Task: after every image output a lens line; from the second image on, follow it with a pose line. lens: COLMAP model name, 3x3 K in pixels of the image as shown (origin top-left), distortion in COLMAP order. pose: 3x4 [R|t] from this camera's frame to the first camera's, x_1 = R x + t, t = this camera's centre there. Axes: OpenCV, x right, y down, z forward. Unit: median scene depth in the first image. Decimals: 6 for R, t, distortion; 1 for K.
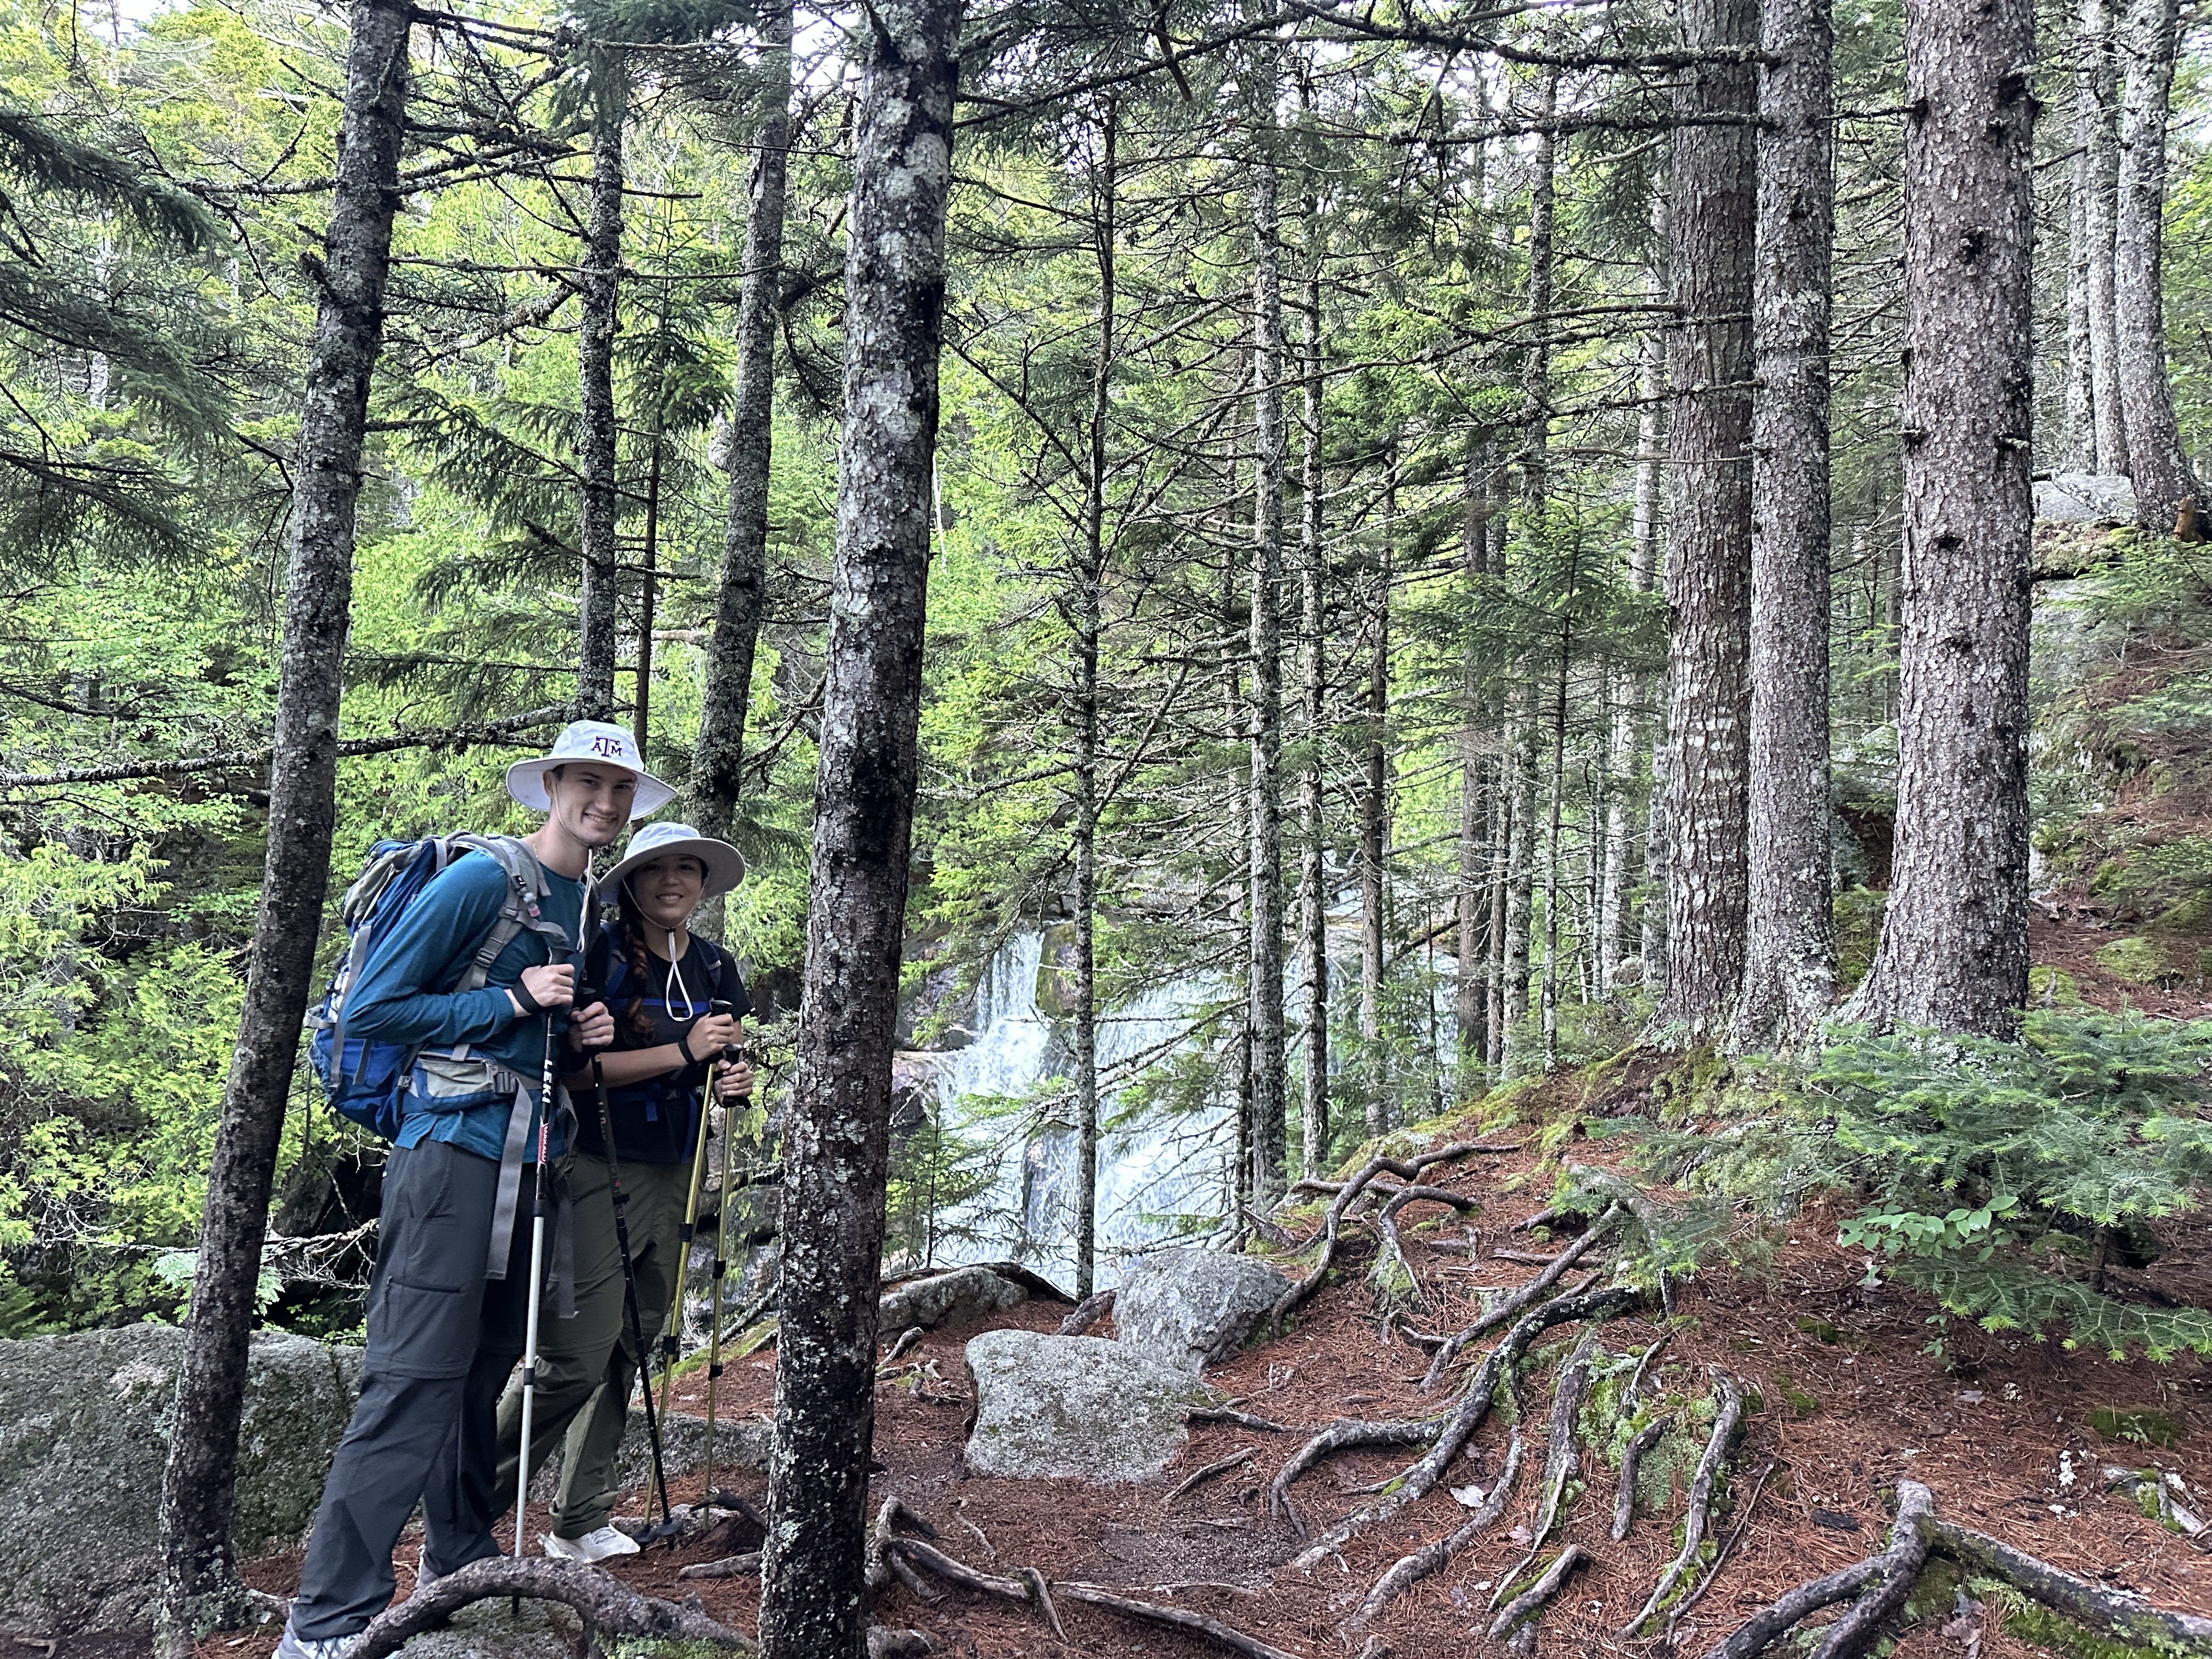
lens RADIAL K [[1468.3, 0, 1102.1], [0, 1468.3, 824.0], [0, 0, 1]] dist [0.063428, -0.065241]
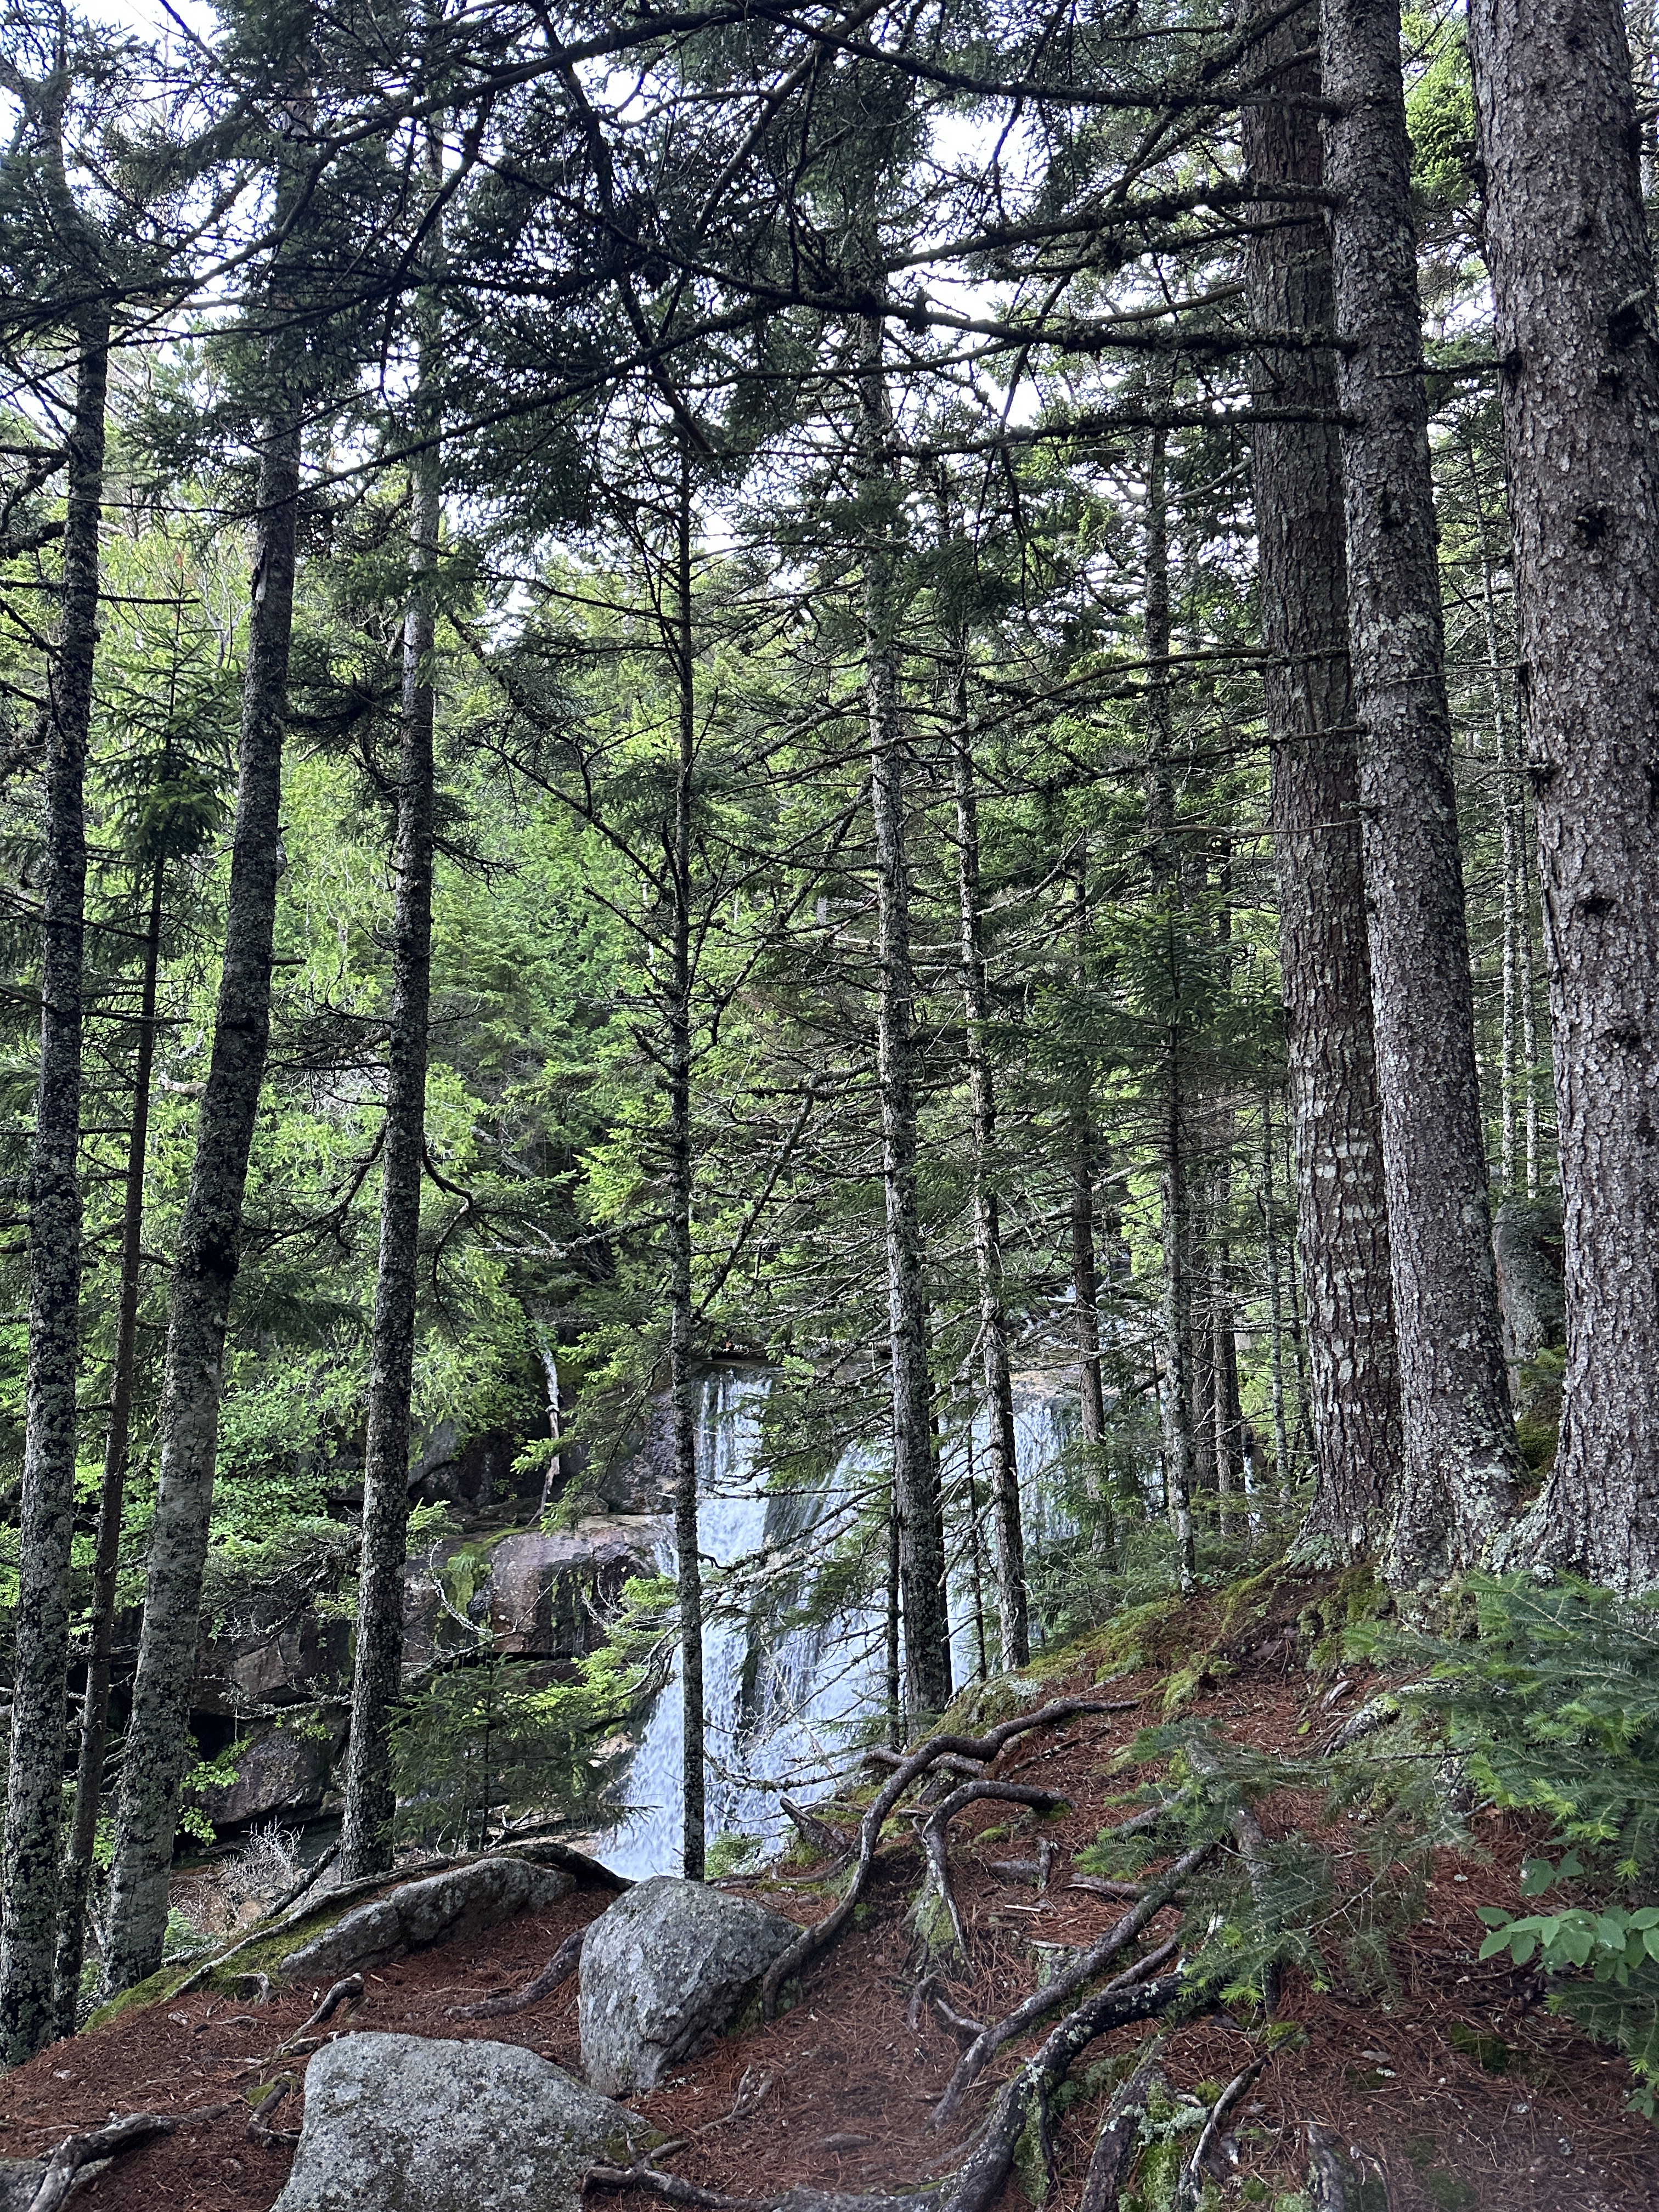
lens RADIAL K [[1468.3, 0, 821.1], [0, 1468.3, 1120.8], [0, 0, 1]] dist [0.063428, -0.065241]
pose [[0.998803, -0.039220, -0.029244, 0.164916], [0.036324, 0.994936, -0.093722, -0.019826], [0.032772, 0.092548, 0.995169, 0.209002]]
